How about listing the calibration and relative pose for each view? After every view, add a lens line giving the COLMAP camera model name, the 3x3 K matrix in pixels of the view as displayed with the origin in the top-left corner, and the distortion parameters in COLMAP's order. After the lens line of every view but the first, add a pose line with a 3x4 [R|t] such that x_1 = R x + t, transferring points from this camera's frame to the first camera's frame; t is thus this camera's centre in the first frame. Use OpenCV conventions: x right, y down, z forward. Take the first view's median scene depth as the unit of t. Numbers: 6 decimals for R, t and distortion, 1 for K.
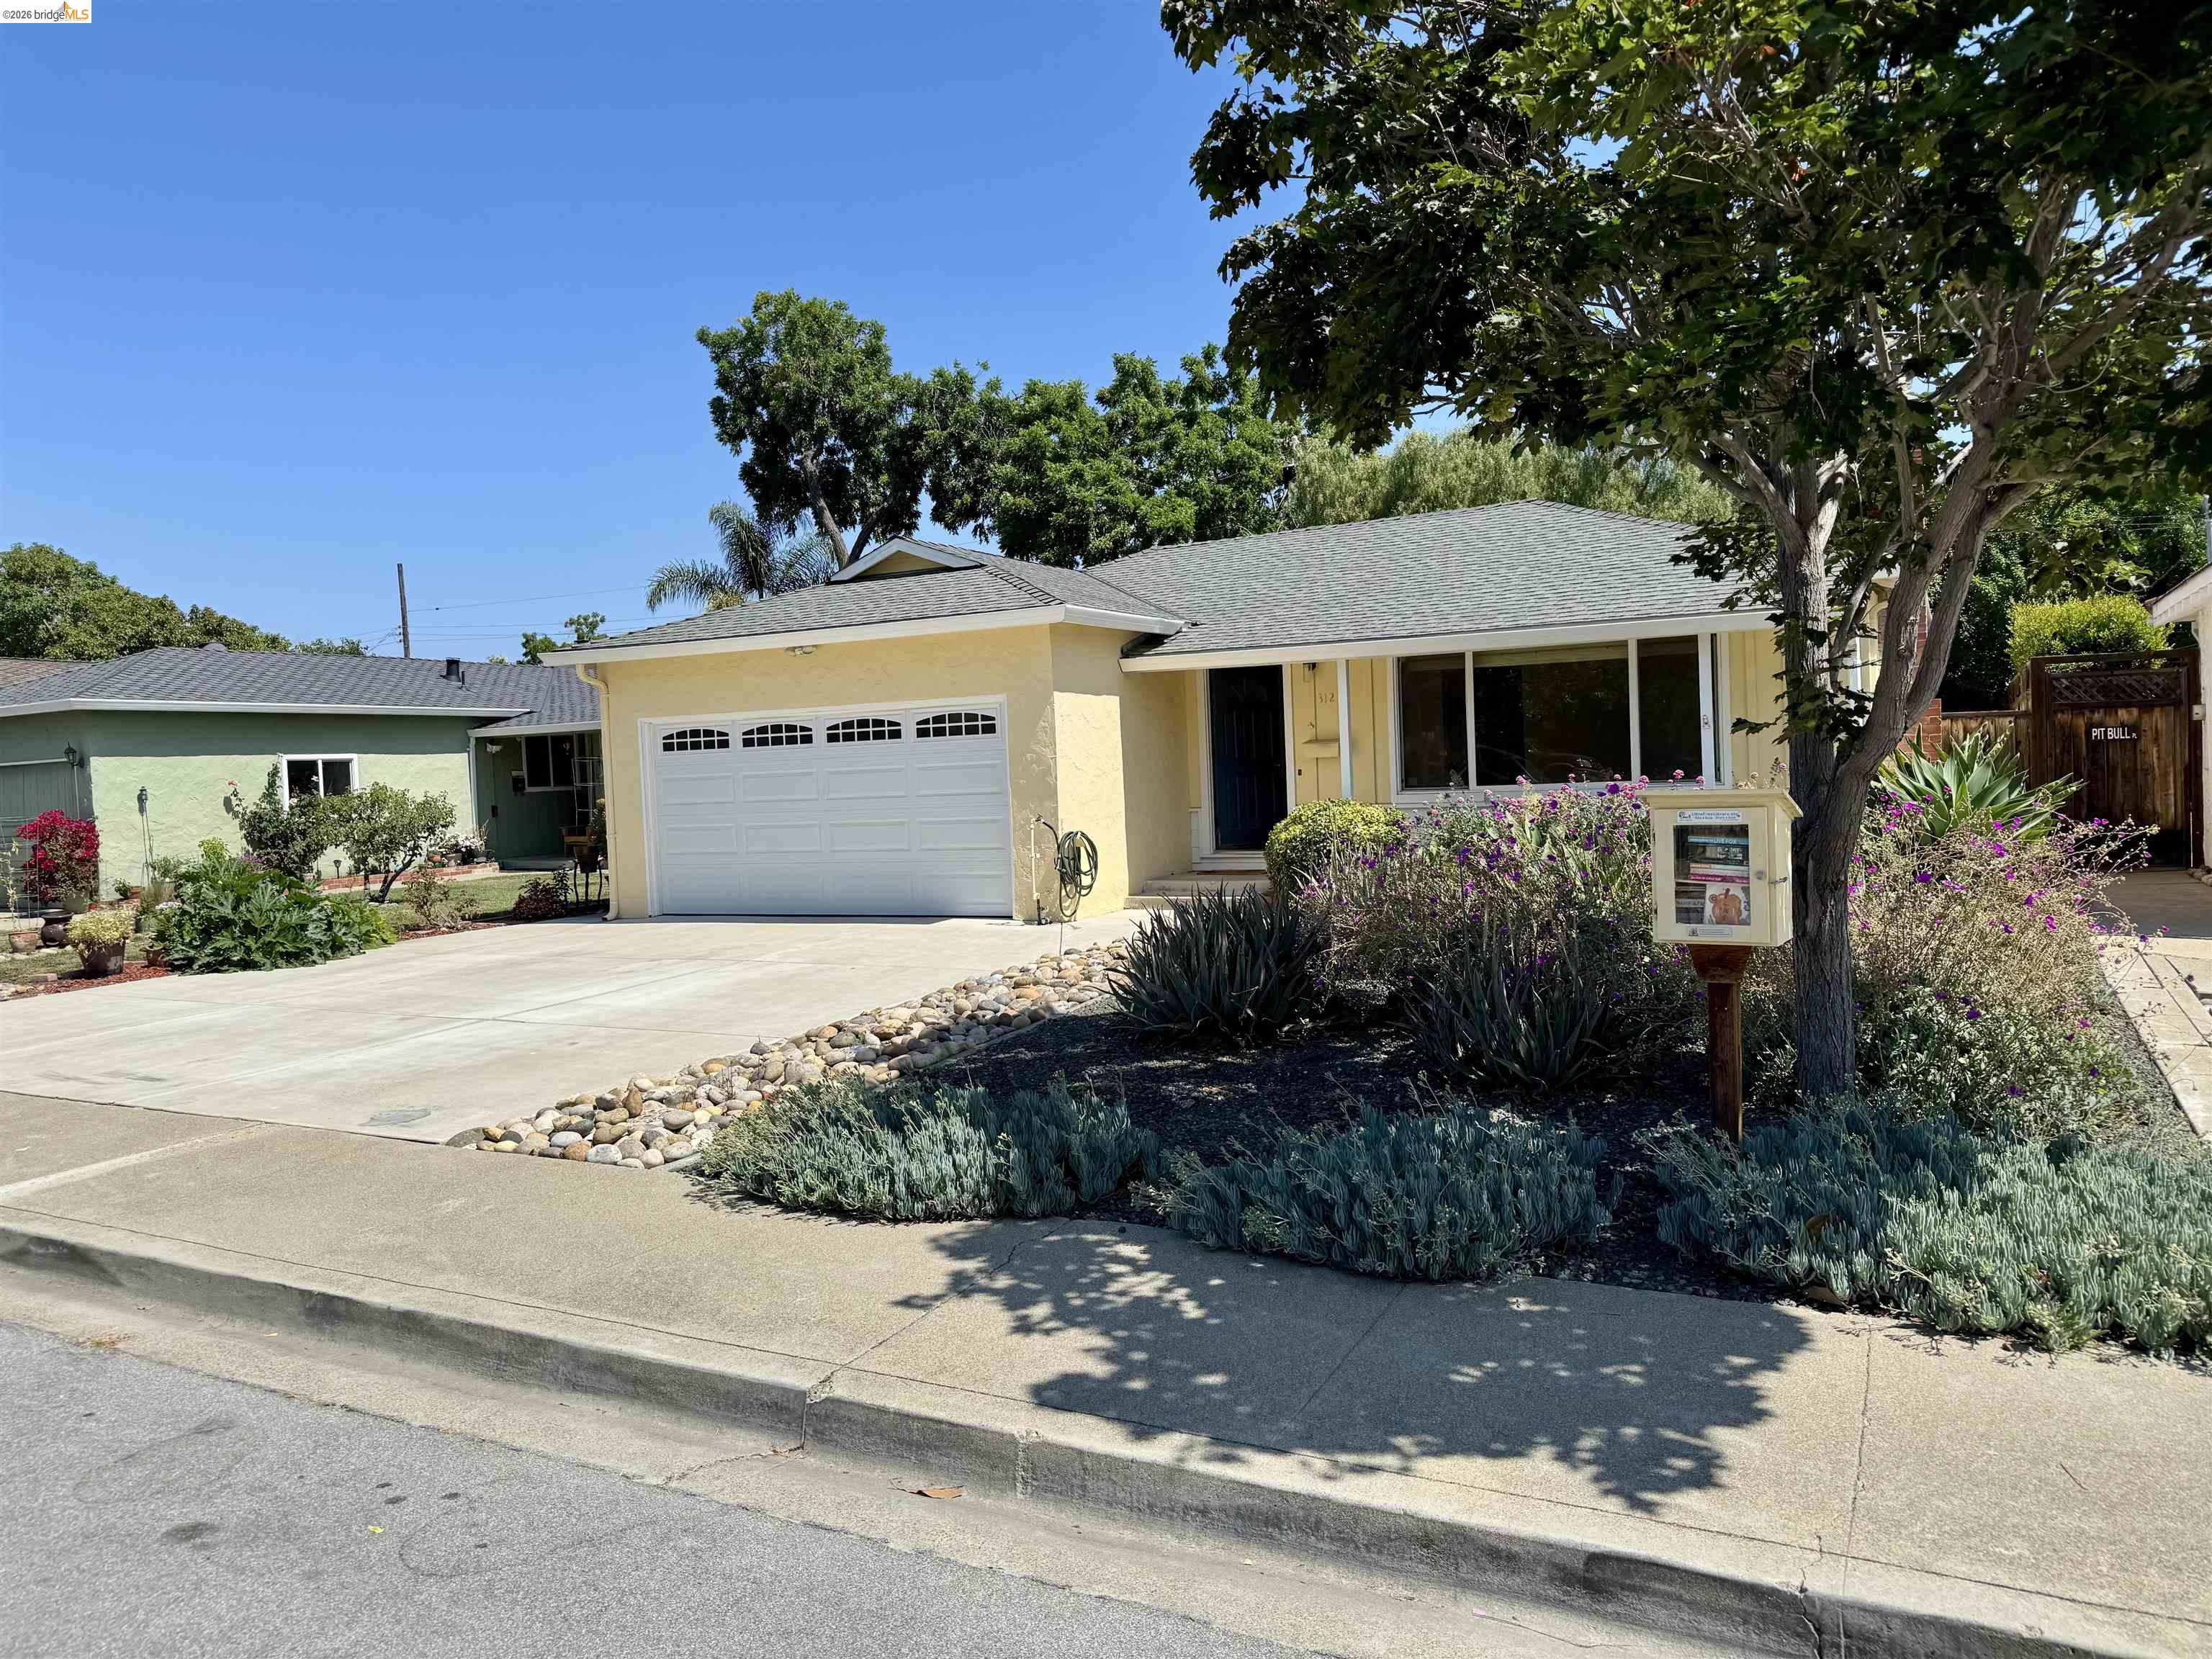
lens RADIAL K [[1525.3, 0, 1108.7], [0, 1525.3, 832.9], [0, 0, 1]] dist [0.092223, -0.120430]
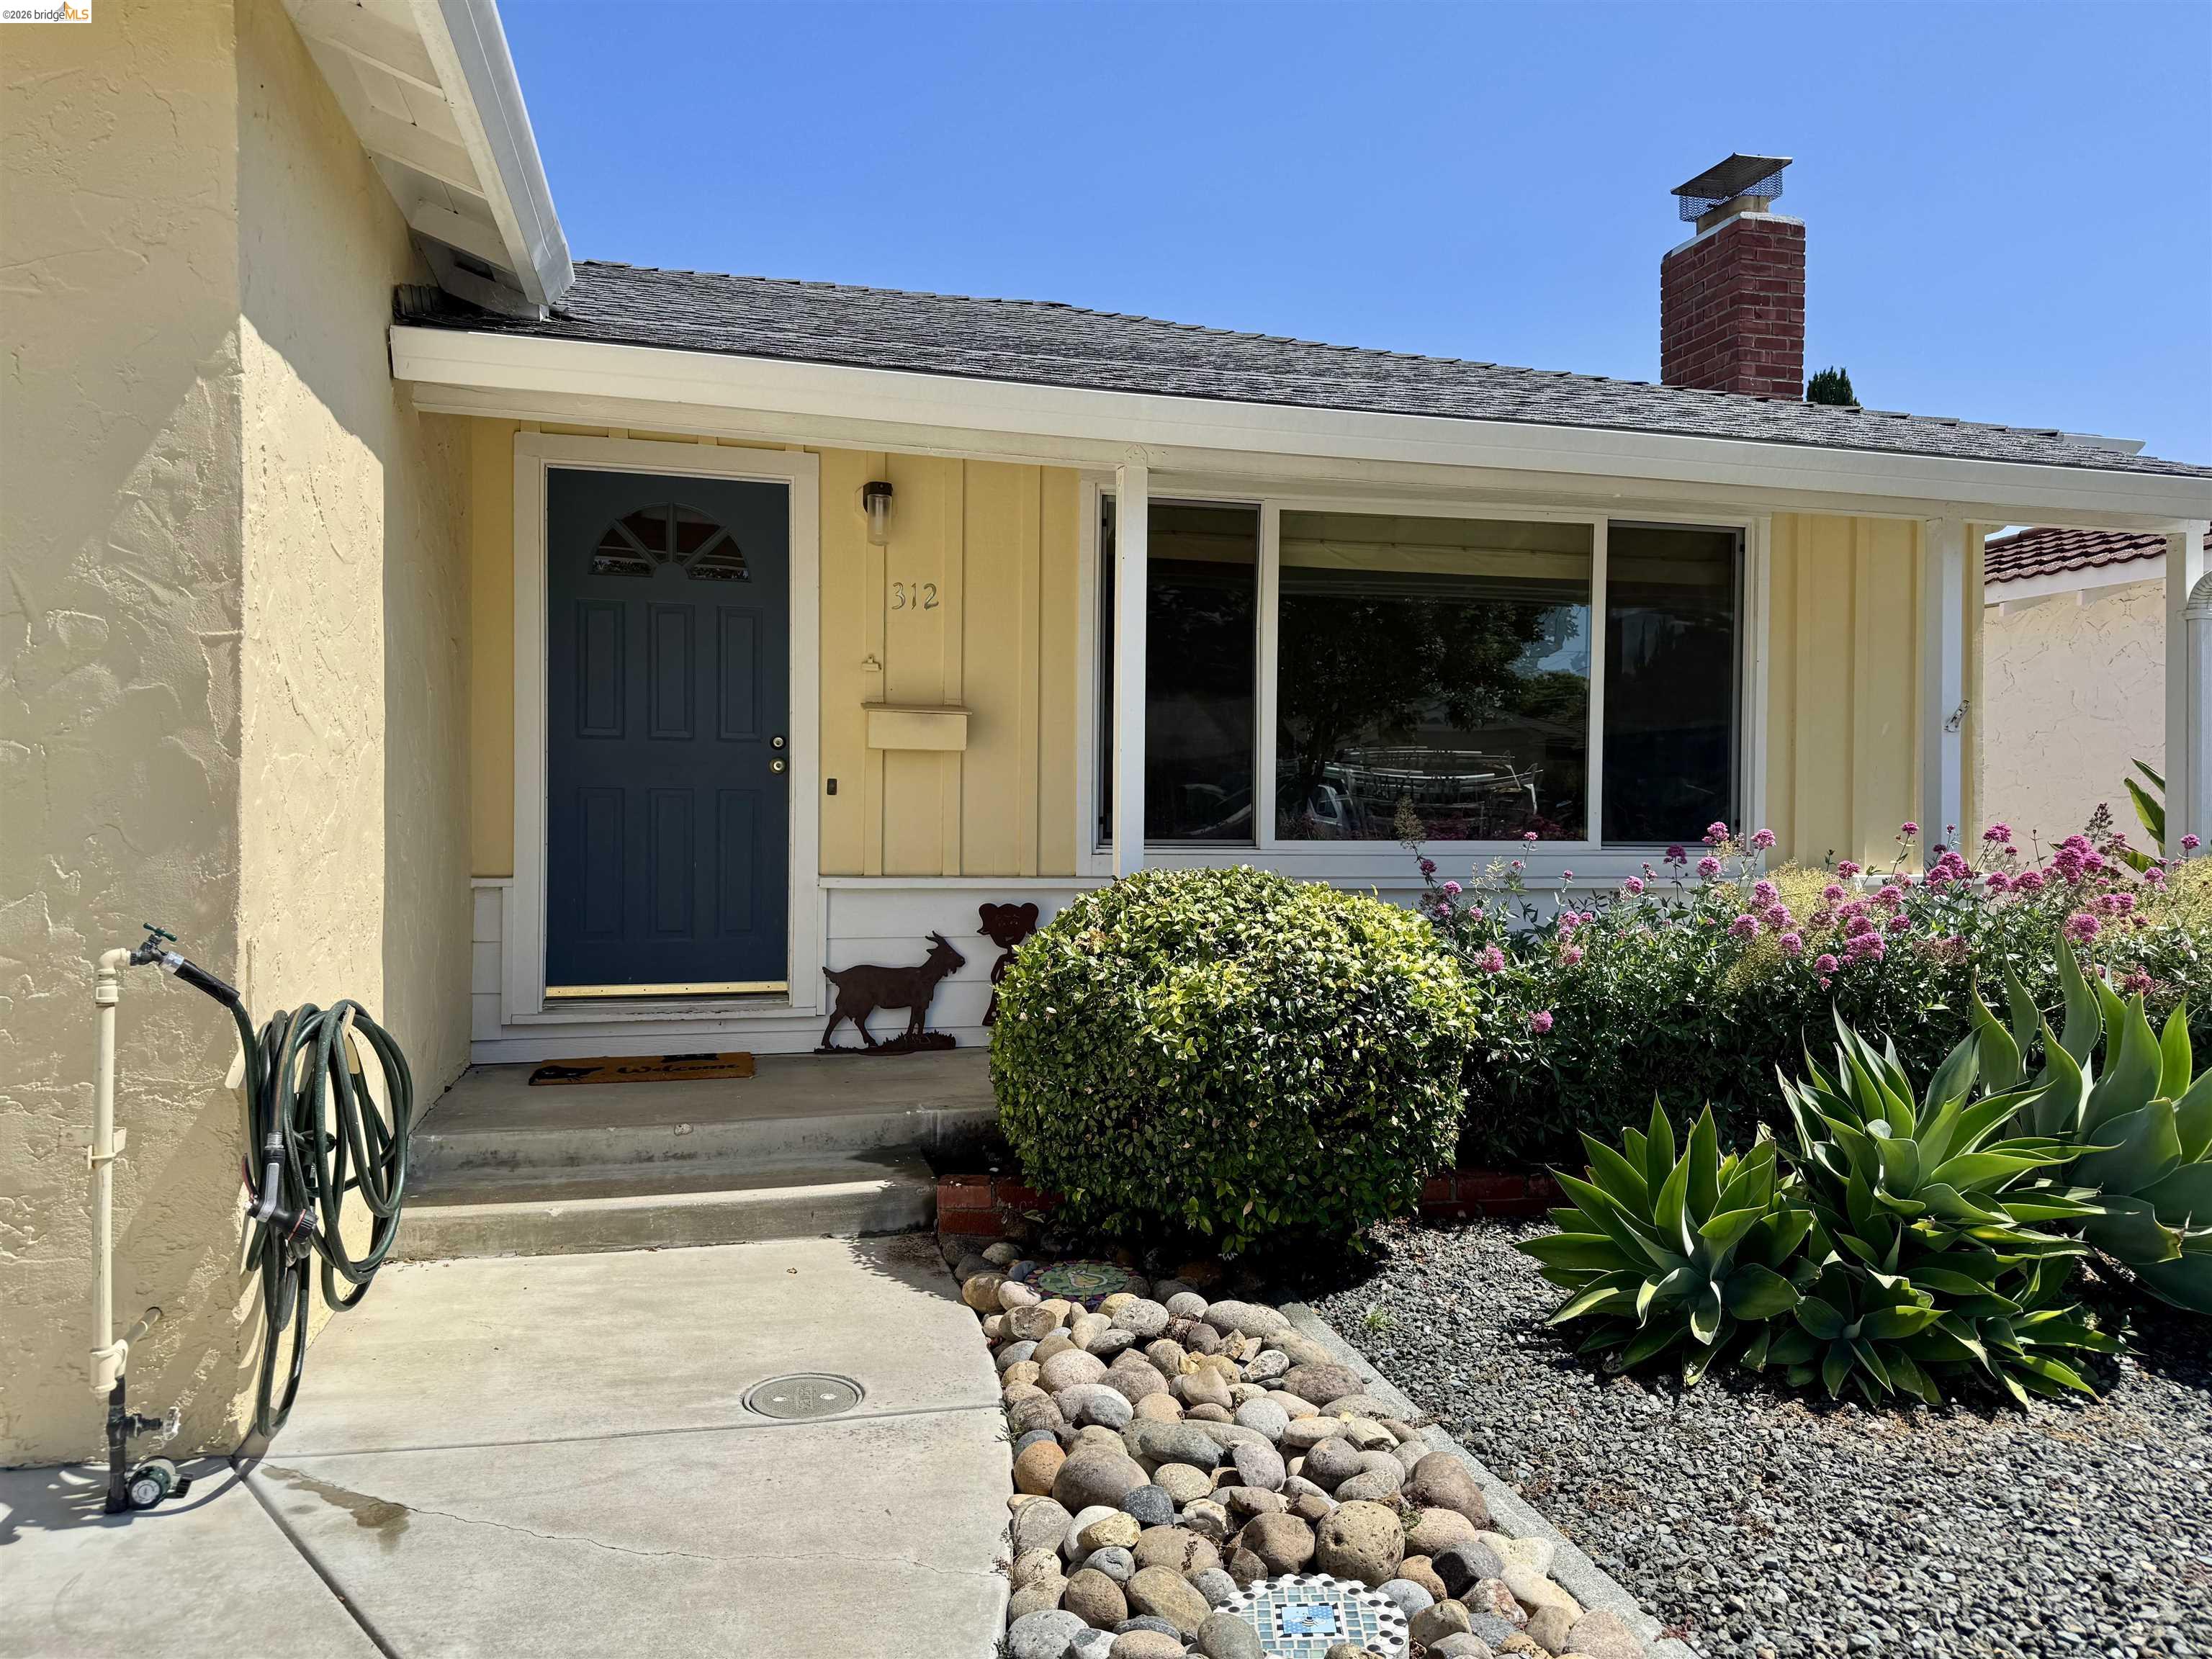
lens RADIAL K [[1546.9, 0, 1106.3], [0, 1546.9, 823.2], [0, 0, 1]] dist [0.089578, -0.108399]
pose [[0.732655, 0.038547, 0.679508, -0.031060], [-0.012263, 0.998980, -0.043447, -0.006180], [-0.680490, 0.023499, 0.732381, 0.252934]]
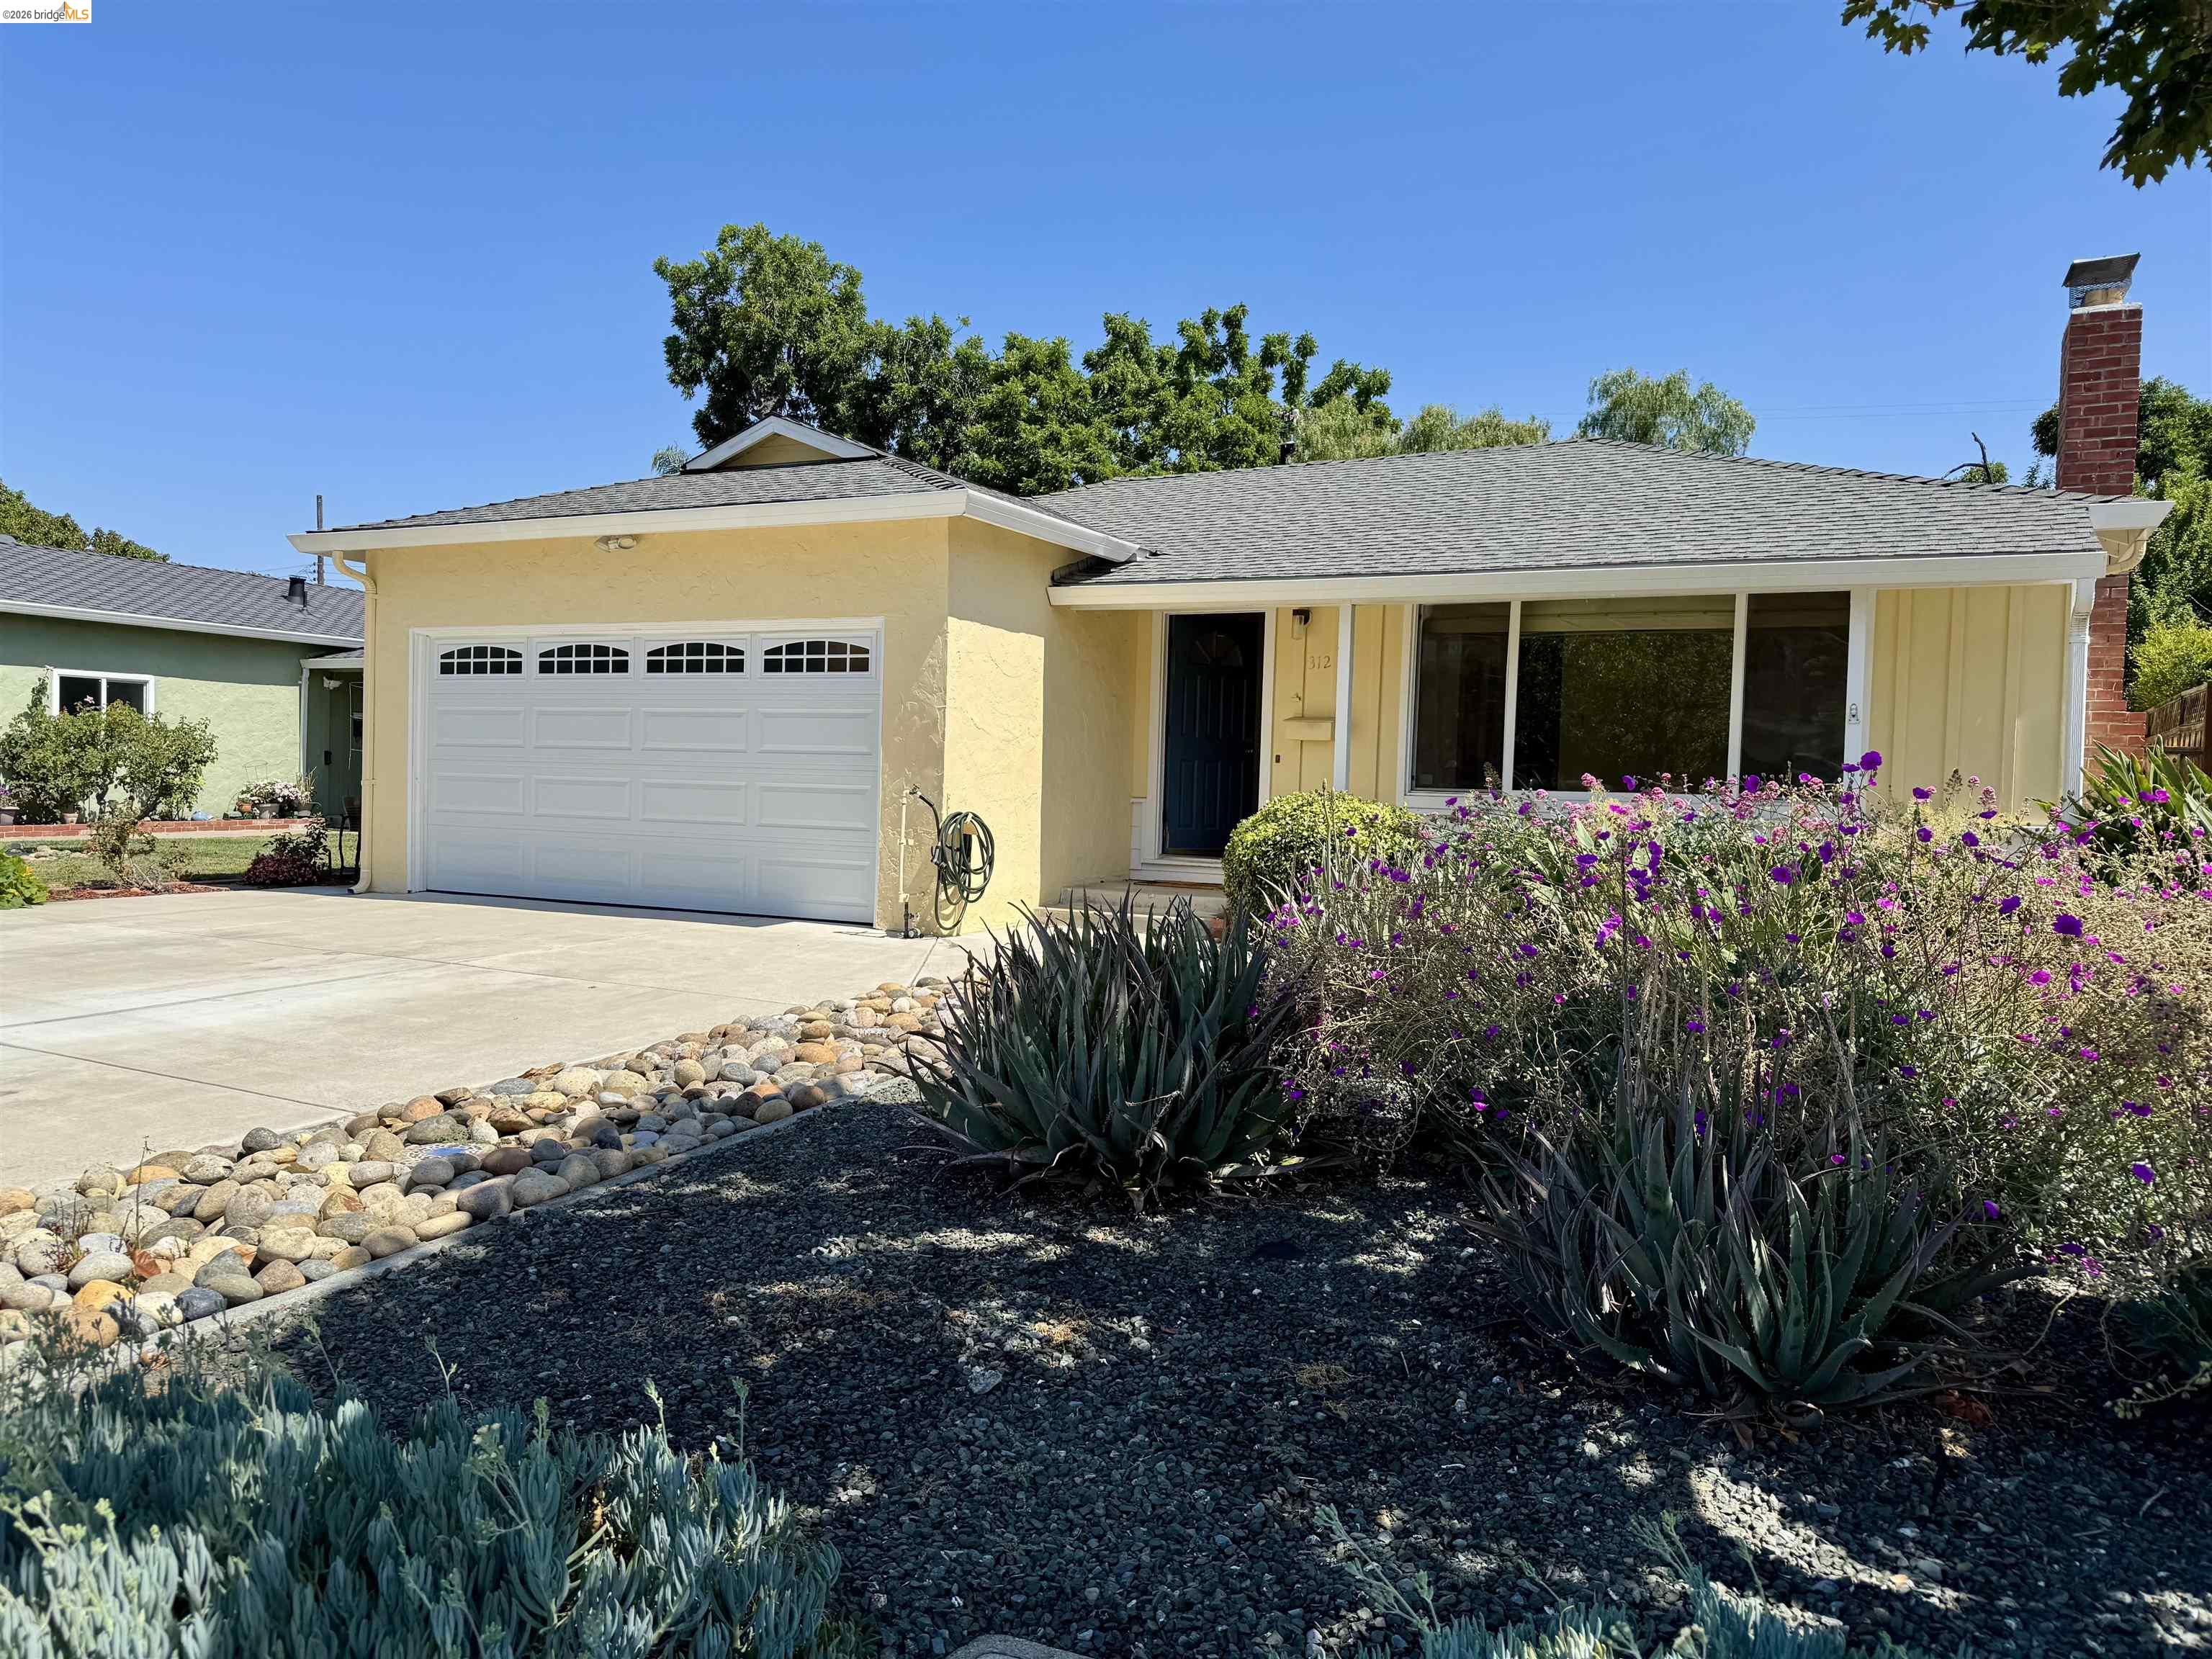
lens RADIAL K [[1546.9, 0, 1106.3], [0, 1546.9, 823.2], [0, 0, 1]] dist [0.089578, -0.108399]
pose [[0.997572, 0.067742, 0.016141, 0.010610], [-0.067527, 0.997626, -0.013518, 0.003017], [-0.017018, 0.012395, 0.999778, 0.083645]]
